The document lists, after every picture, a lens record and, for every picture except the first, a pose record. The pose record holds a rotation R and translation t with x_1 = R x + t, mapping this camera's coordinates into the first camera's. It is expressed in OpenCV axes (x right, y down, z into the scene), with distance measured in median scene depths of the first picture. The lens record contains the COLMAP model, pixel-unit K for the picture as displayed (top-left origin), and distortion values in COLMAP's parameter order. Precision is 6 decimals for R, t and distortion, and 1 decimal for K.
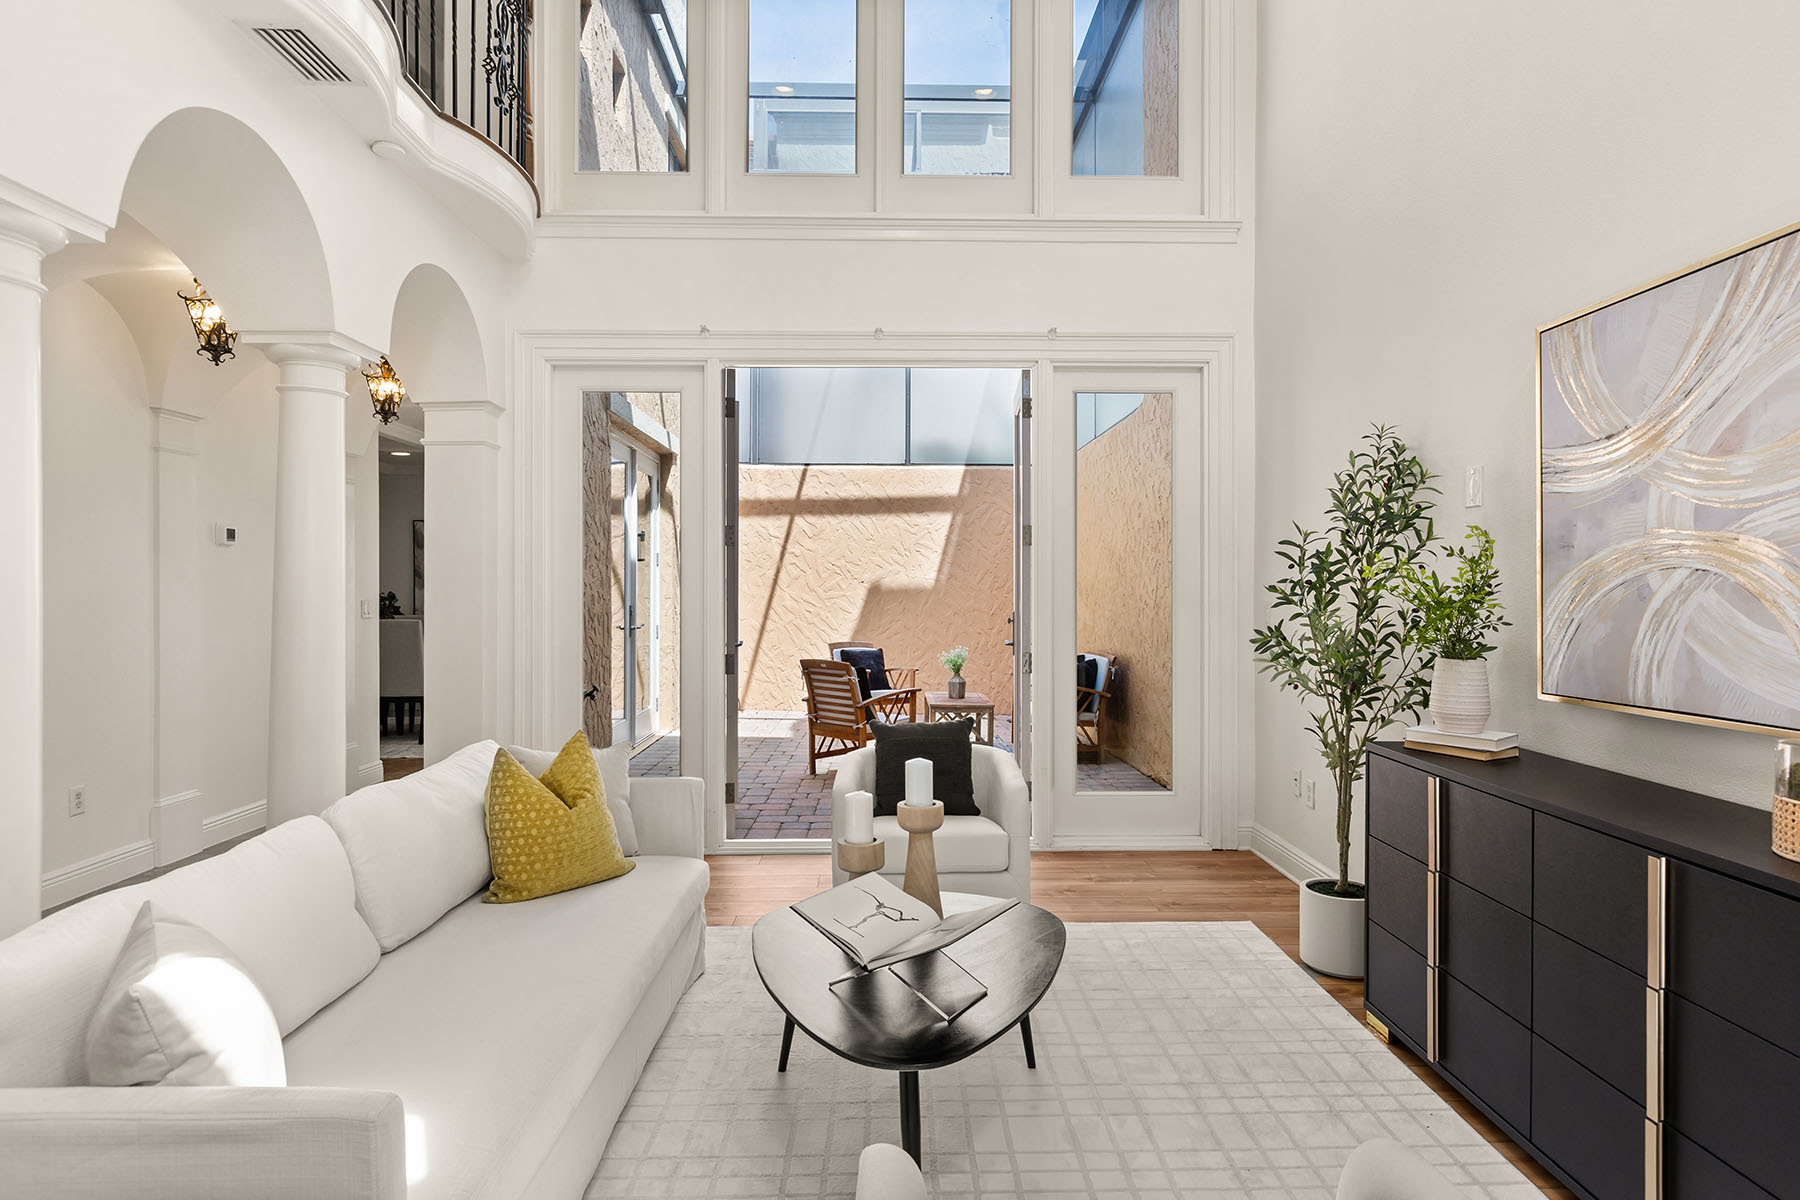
lens RADIAL K [[978.8, 0, 897.9], [0, 978.8, 585.8], [0, 0, 1]] dist [-0.000717, 0.001396]
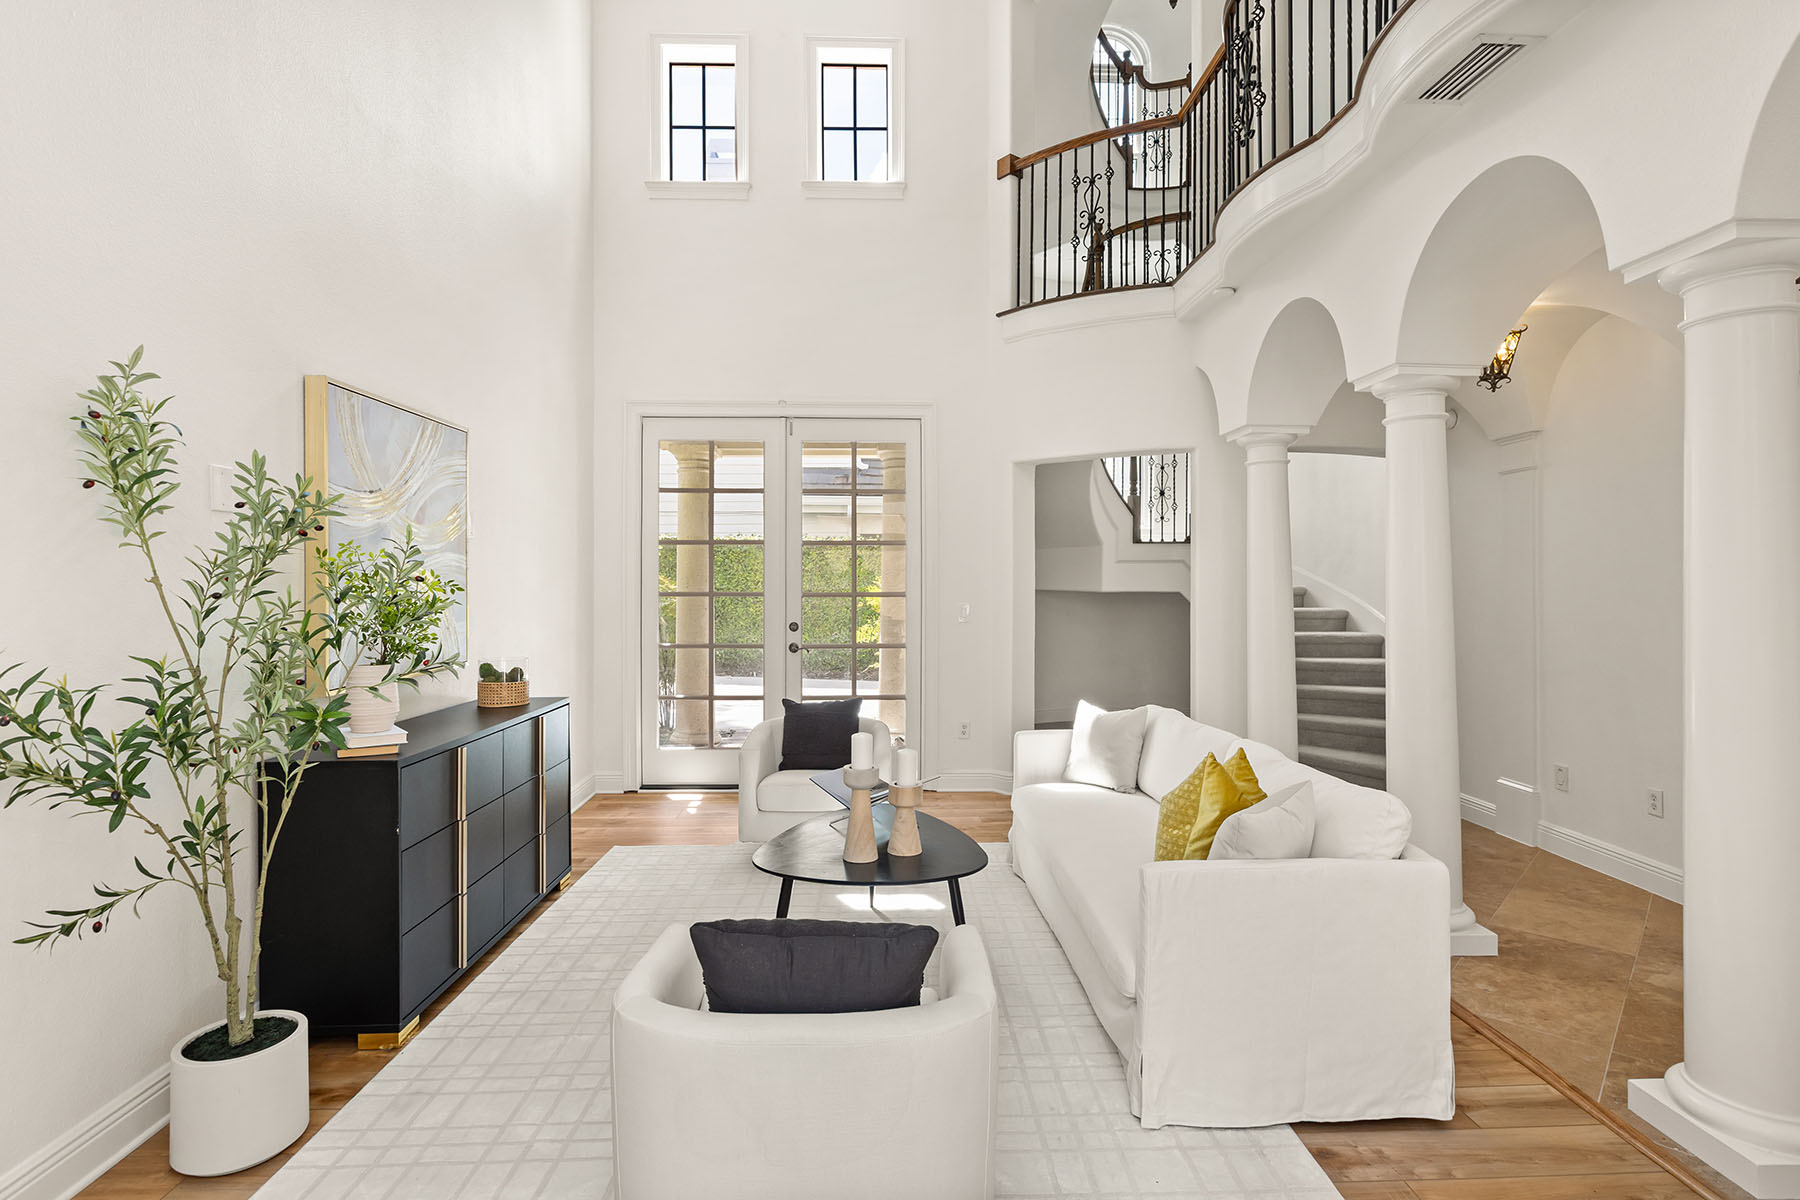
lens RADIAL K [[909.2, 0, 909.6], [0, 909.2, 583.8], [0, 0, 1]] dist [-0.008816, 0.001196]
pose [[-0.999607, -0.001975, -0.027968, -0.002309], [-0.001881, 0.999992, -0.003404, -0.005581], [0.027975, -0.003350, -0.999603, 0.713850]]
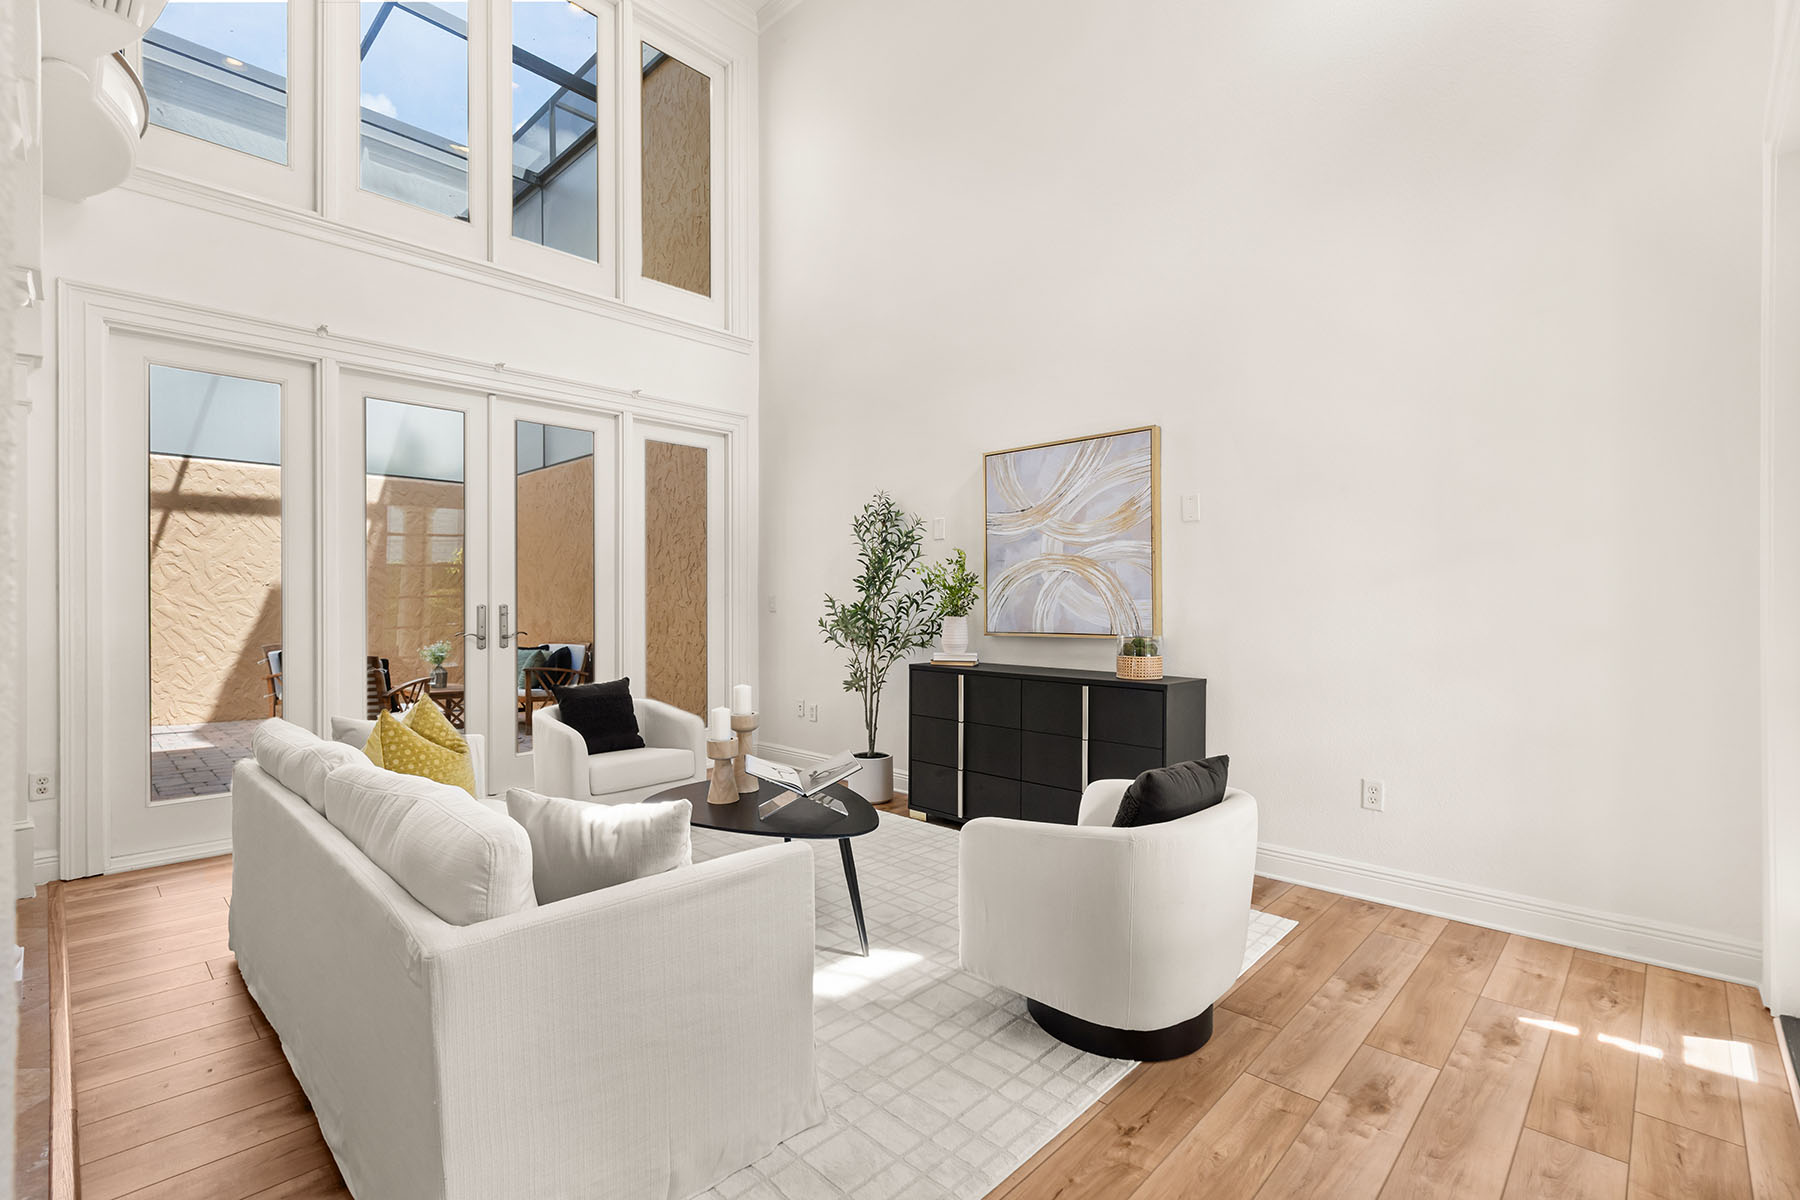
lens RADIAL K [[815.7, 0, 903.1], [0, 815.7, 605.8], [0, 0, 1]] dist [0.003082, -0.002119]
pose [[0.699207, -0.006649, 0.714888, -0.236098], [0.000361, 0.999960, 0.008948, 0.013417], [-0.714919, -0.005998, 0.699182, -0.024334]]
